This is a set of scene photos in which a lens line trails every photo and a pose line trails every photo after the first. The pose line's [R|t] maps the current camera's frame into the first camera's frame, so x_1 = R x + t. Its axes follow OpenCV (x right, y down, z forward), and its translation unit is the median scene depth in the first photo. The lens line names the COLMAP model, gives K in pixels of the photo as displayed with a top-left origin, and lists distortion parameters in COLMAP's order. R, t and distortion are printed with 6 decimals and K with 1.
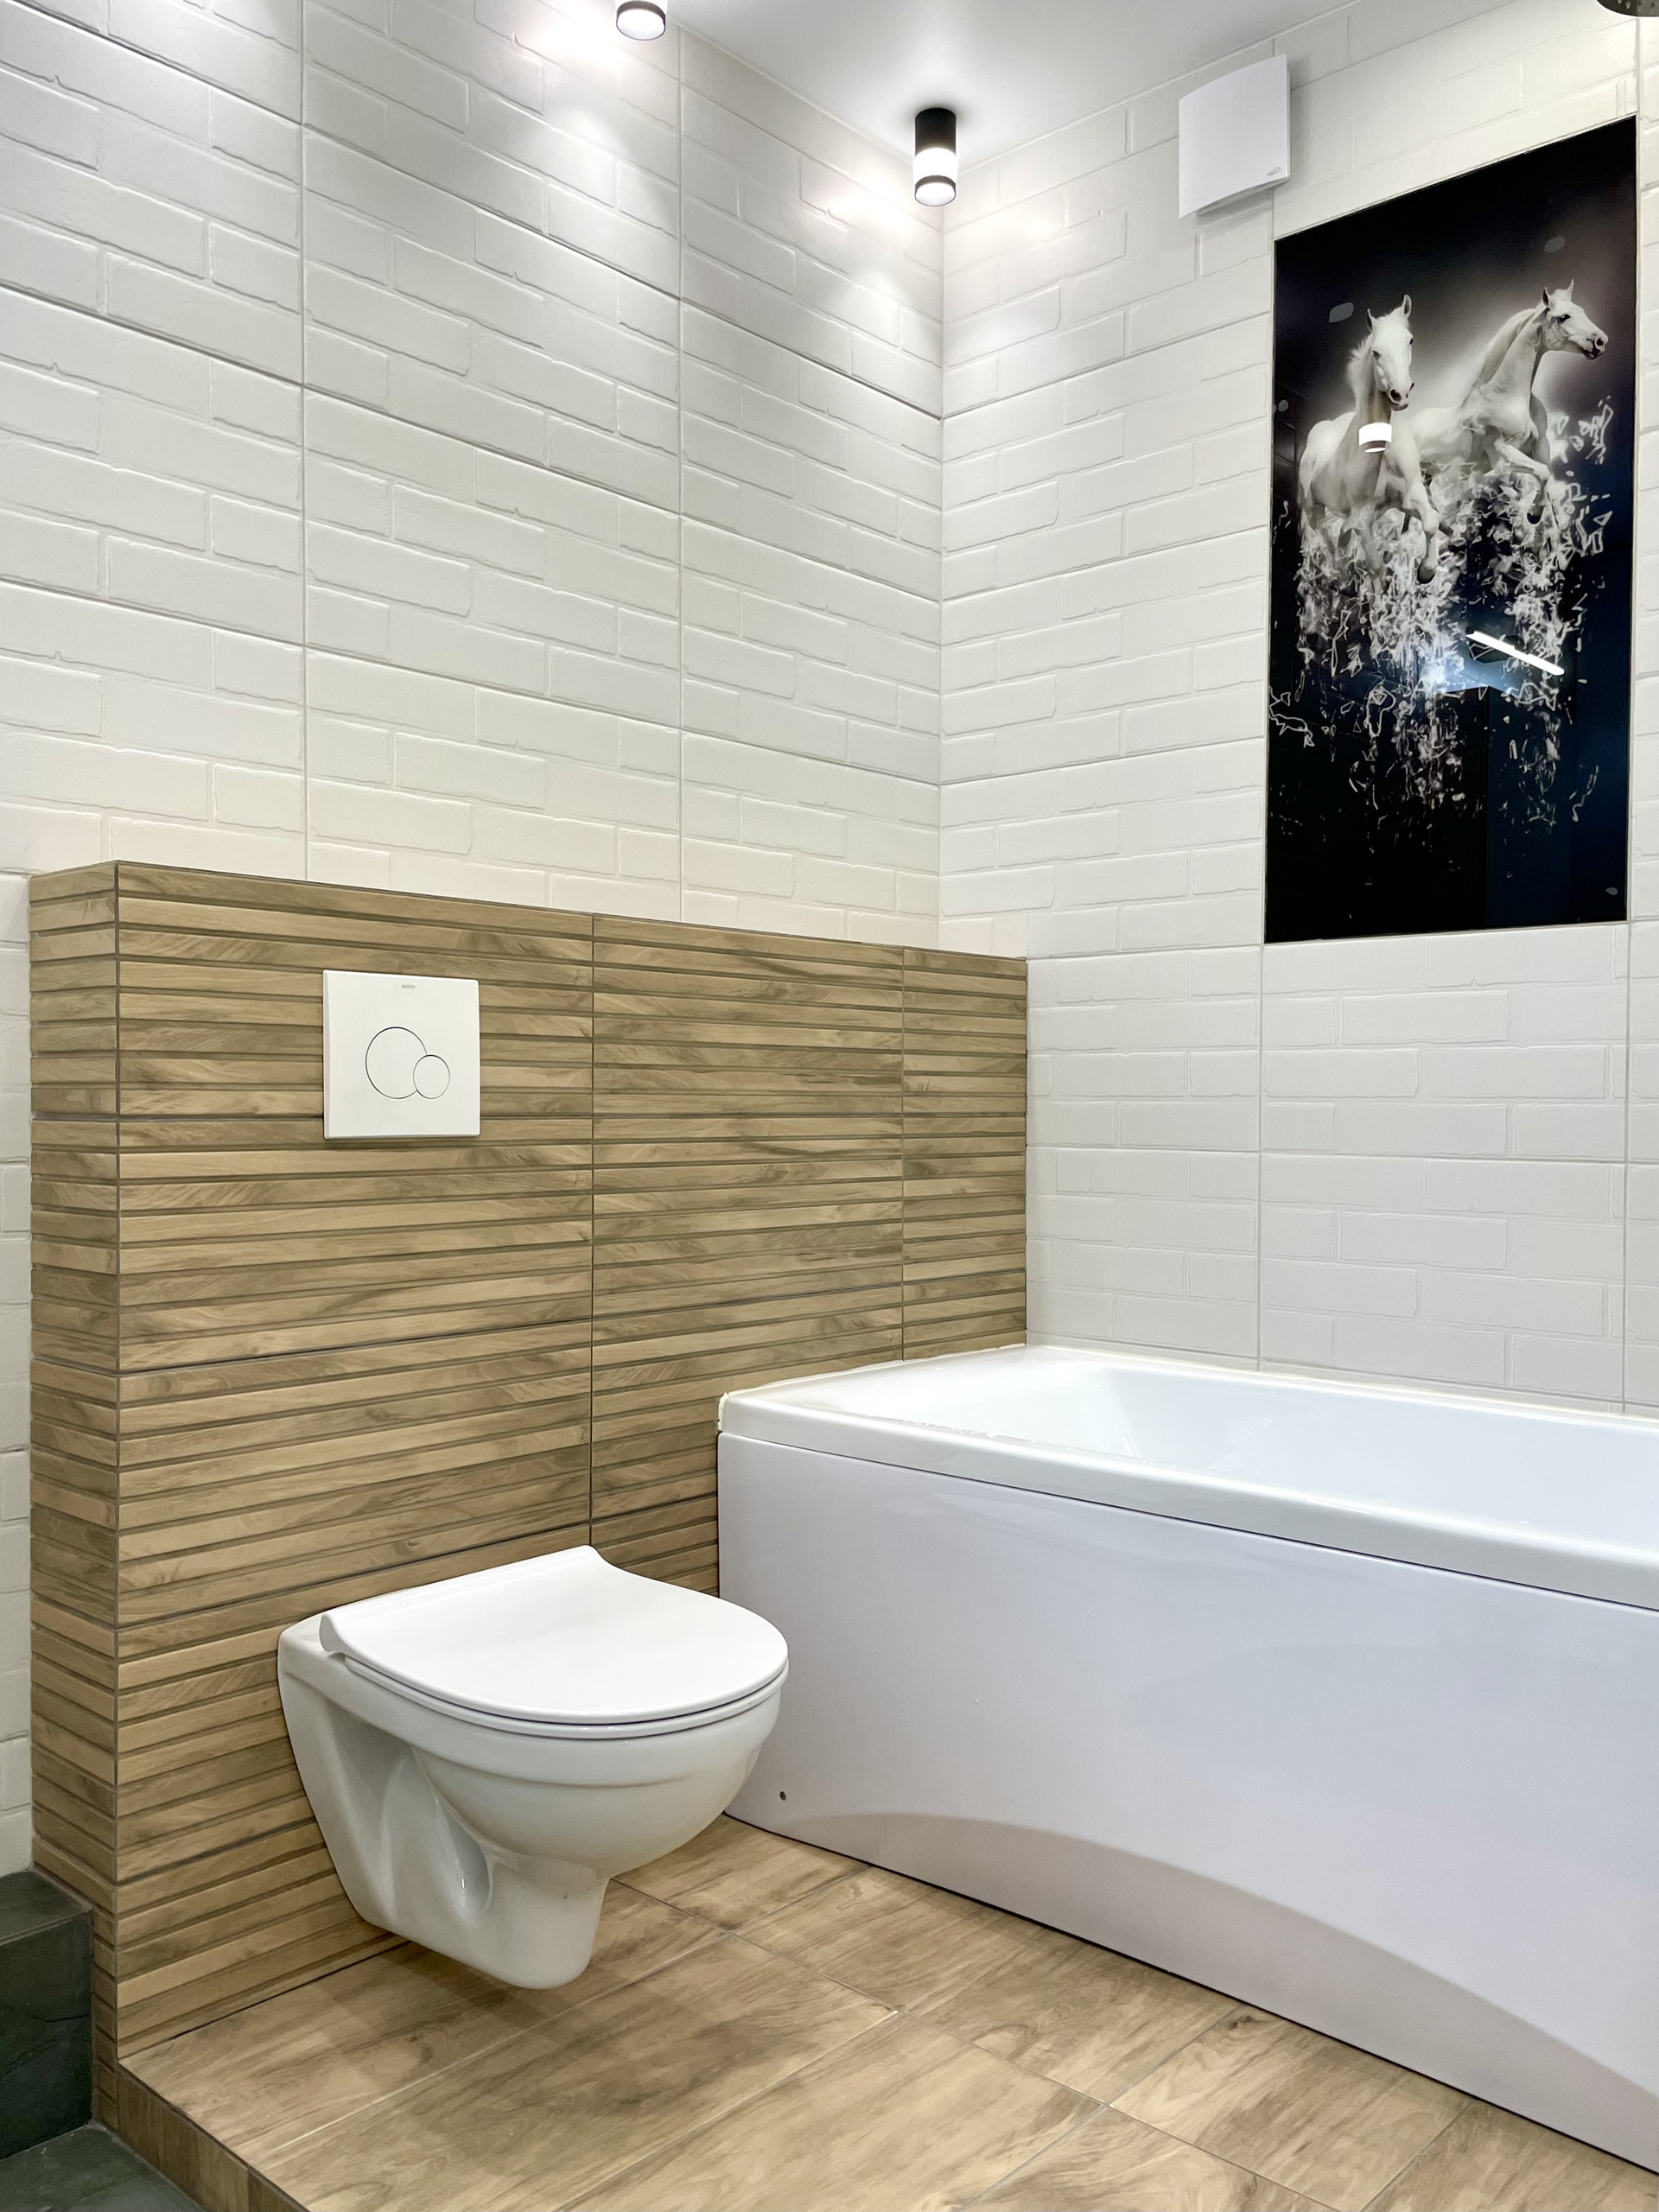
lens RADIAL K [[1798.1, 0, 834.2], [0, 1798.1, 1105.6], [0, 0, 1]] dist [0.071066, -0.096239]
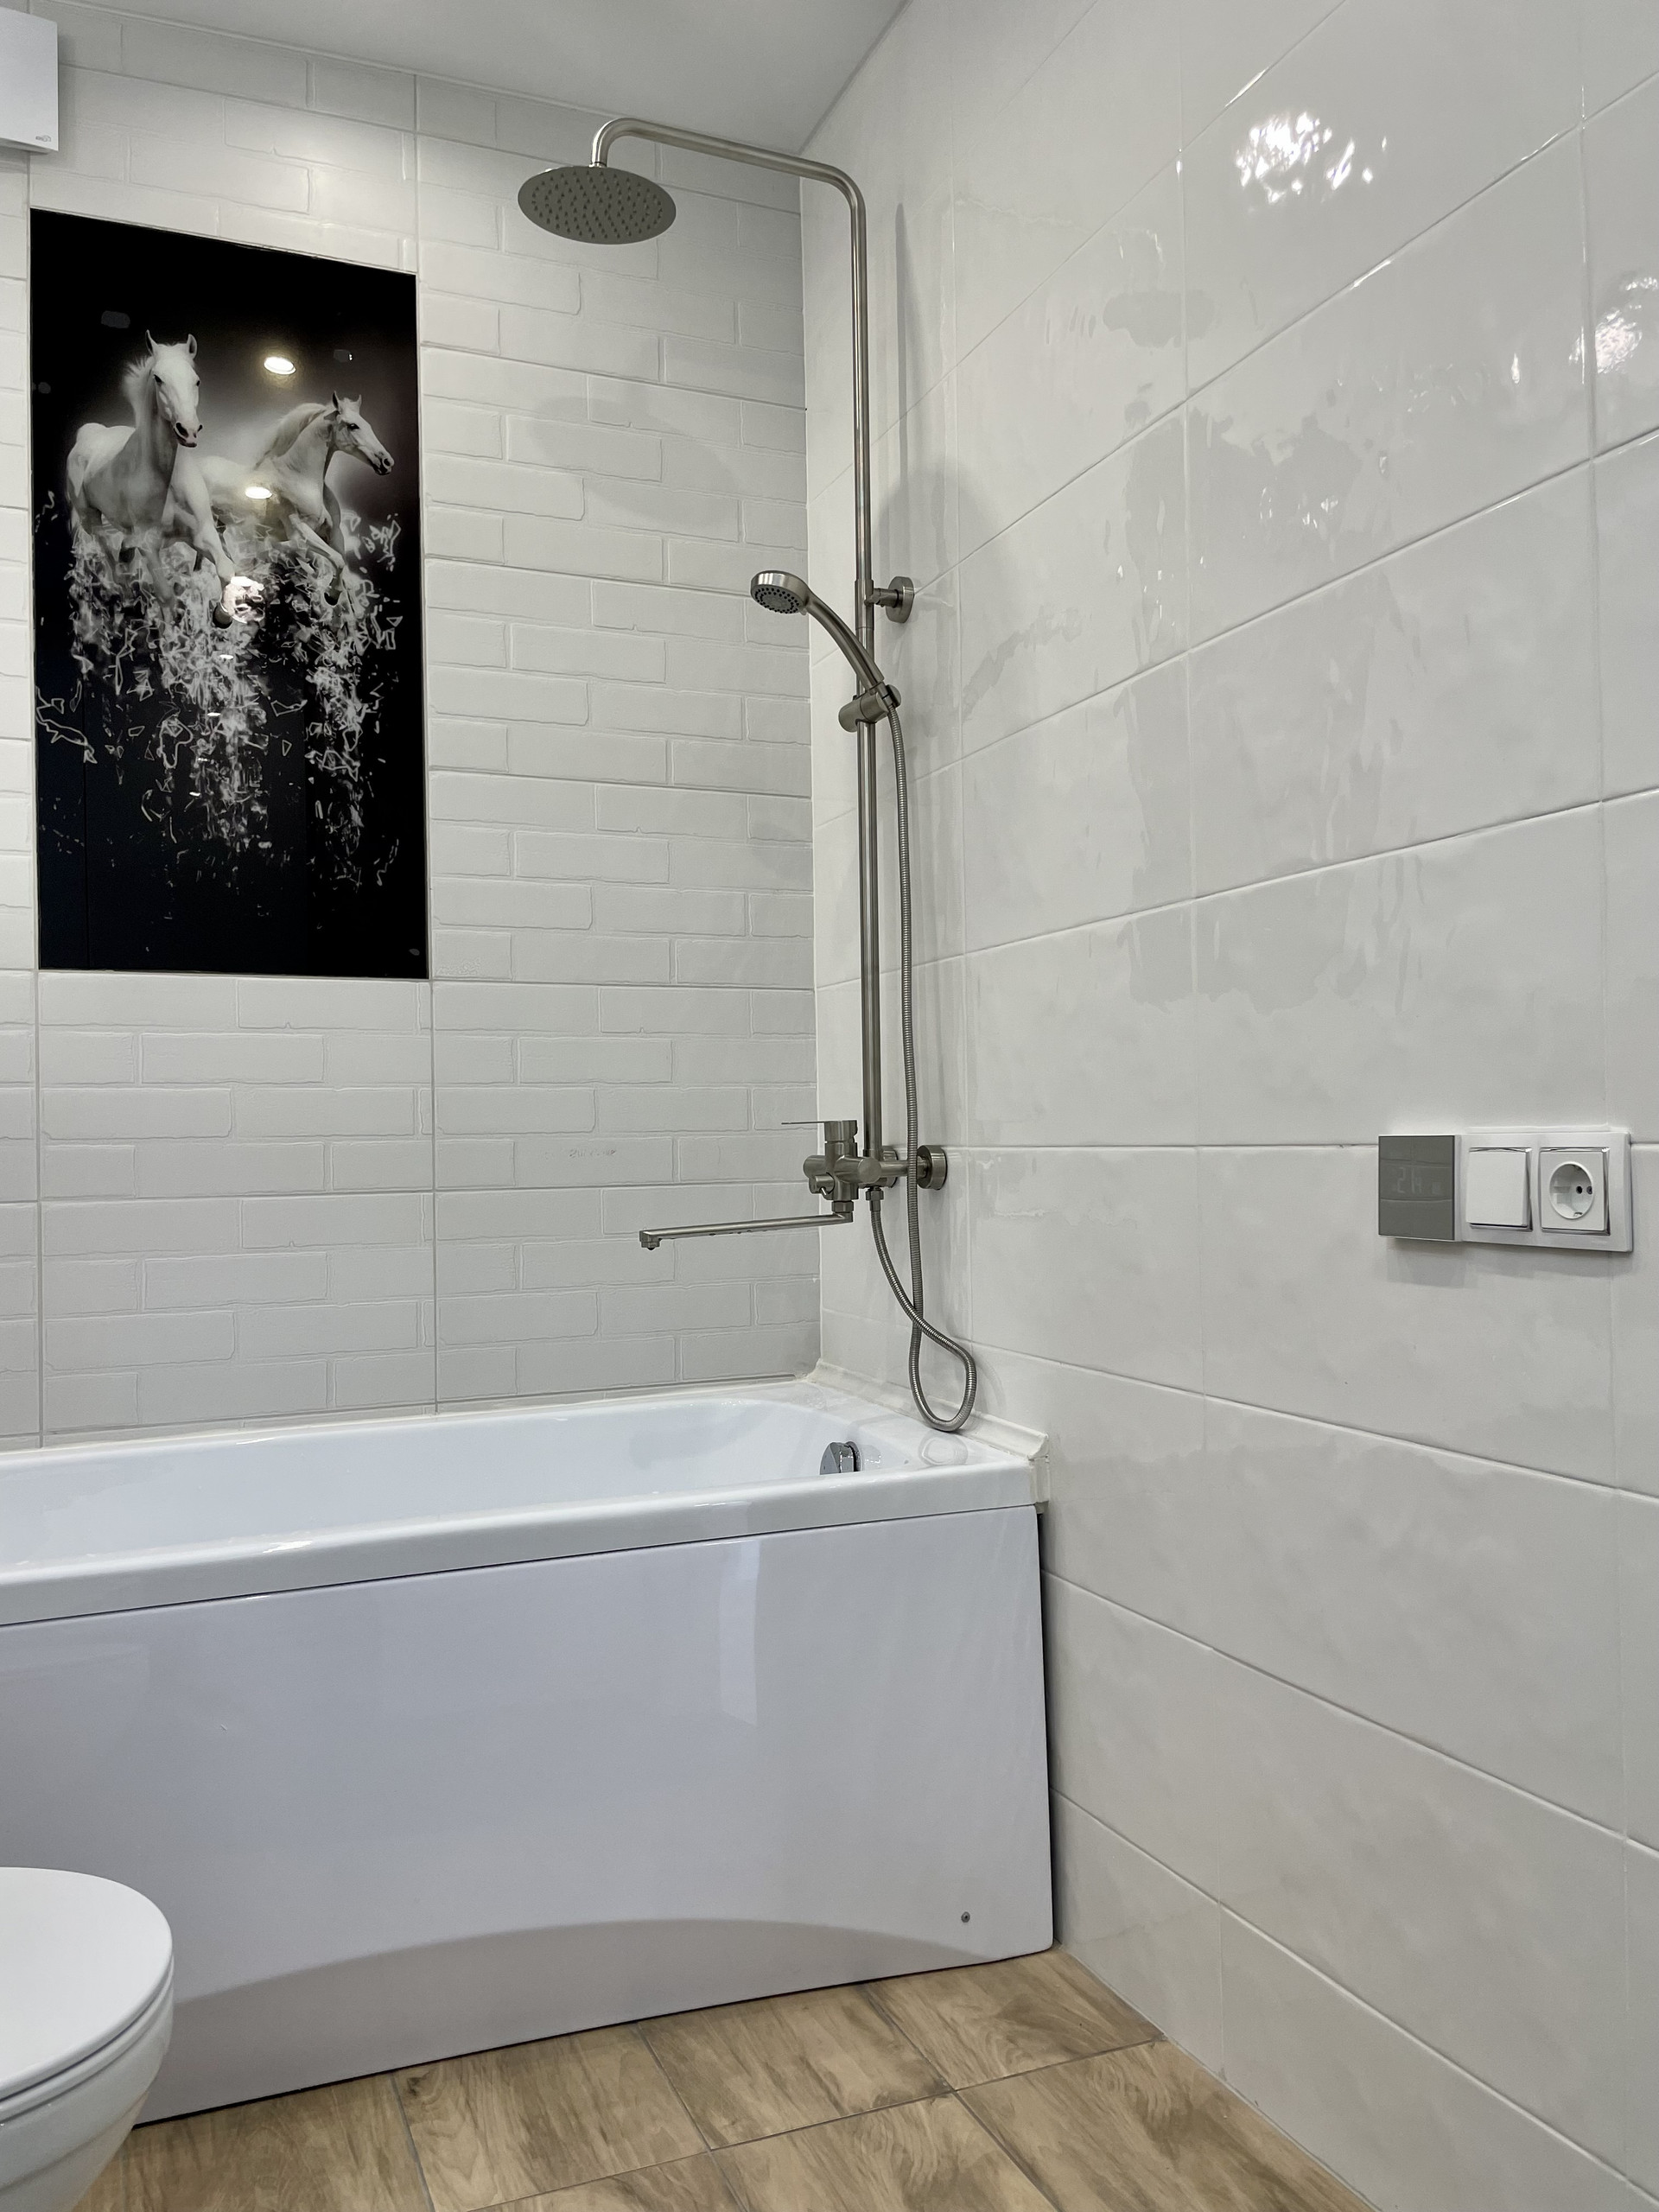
lens RADIAL K [[1670.1, 0, 833.1], [0, 1670.1, 1102.9], [0, 0, 1]] dist [0.082405, -0.113802]
pose [[0.412886, 0.009435, 0.910734, -0.349735], [0.022838, 0.999525, -0.020709, 0.003061], [-0.910496, 0.029350, 0.412475, 0.281116]]
